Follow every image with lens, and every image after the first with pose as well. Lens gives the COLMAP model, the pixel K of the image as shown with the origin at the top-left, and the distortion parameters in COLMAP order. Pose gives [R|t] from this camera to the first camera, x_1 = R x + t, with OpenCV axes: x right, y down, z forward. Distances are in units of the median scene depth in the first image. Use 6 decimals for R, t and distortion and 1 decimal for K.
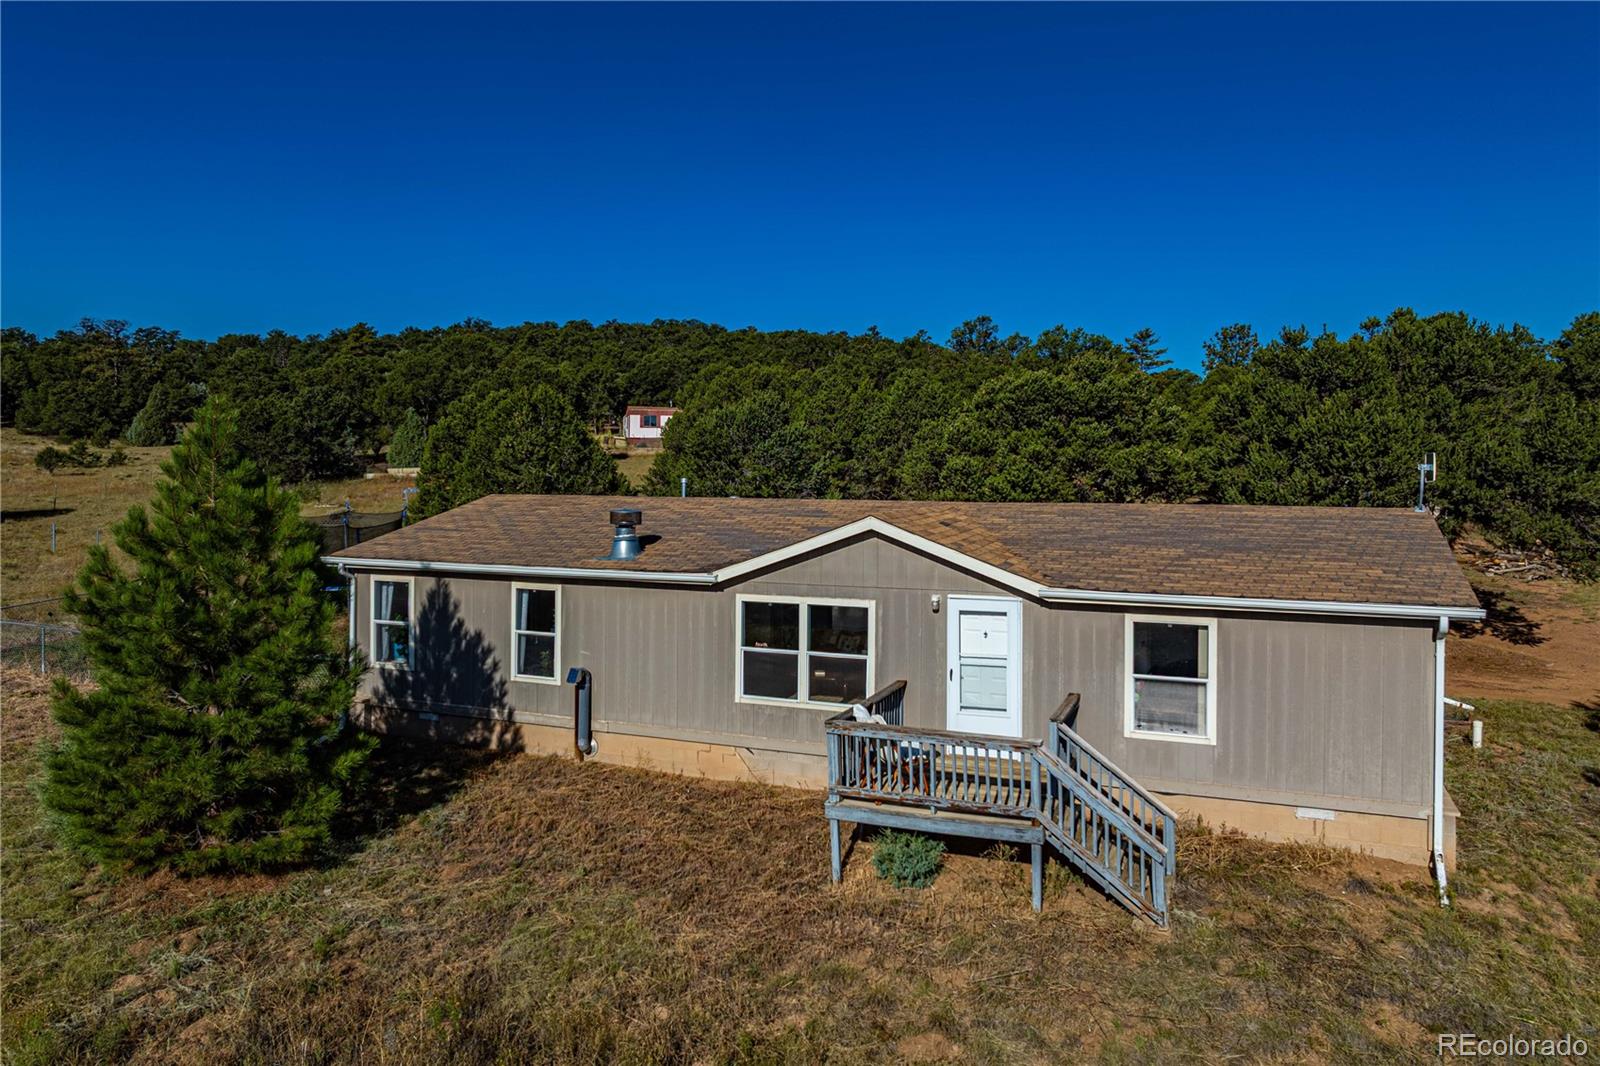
lens RADIAL K [[1127.3, 0, 796.6], [0, 1127.3, 475.6], [0, 0, 1]] dist [-0.022009, 0.002577]
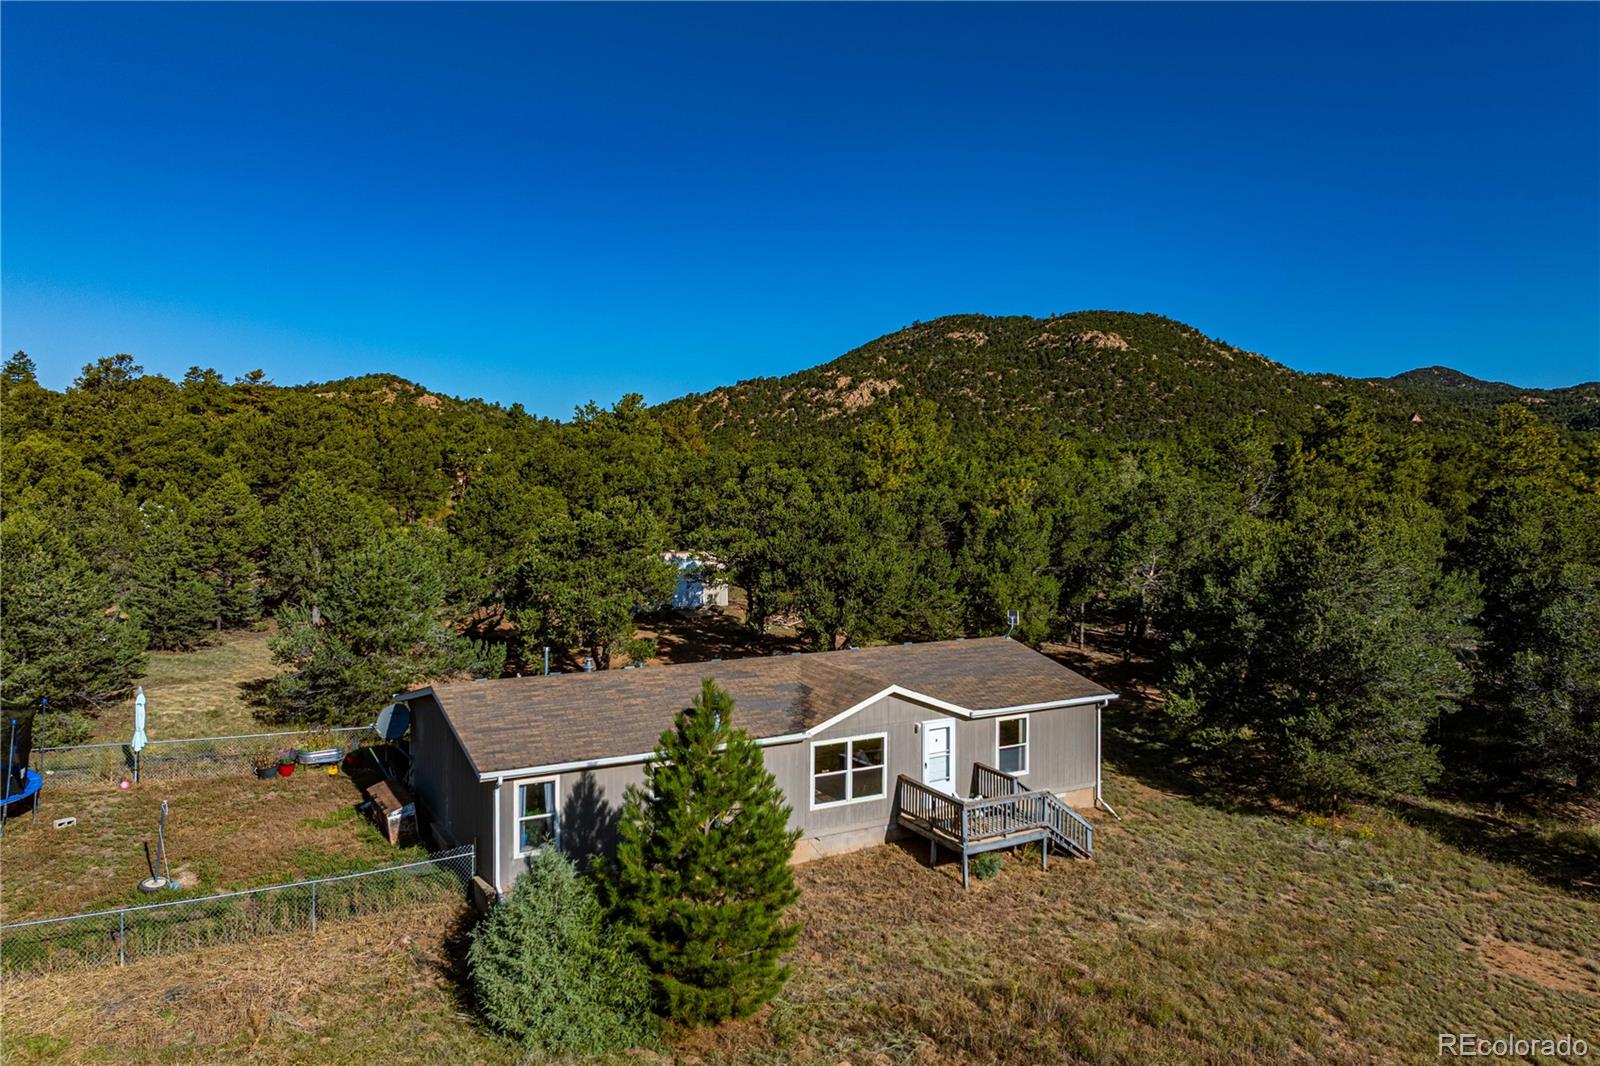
lens RADIAL K [[1124.3, 0, 799.6], [0, 1124.3, 473.3], [0, 0, 1]] dist [-0.021184, 0.004298]
pose [[0.605521, -0.000775, 0.795829, -1.314610], [0.000057, 1.000000, 0.000931, -0.273532], [-0.795829, -0.000518, 0.605521, 0.061336]]
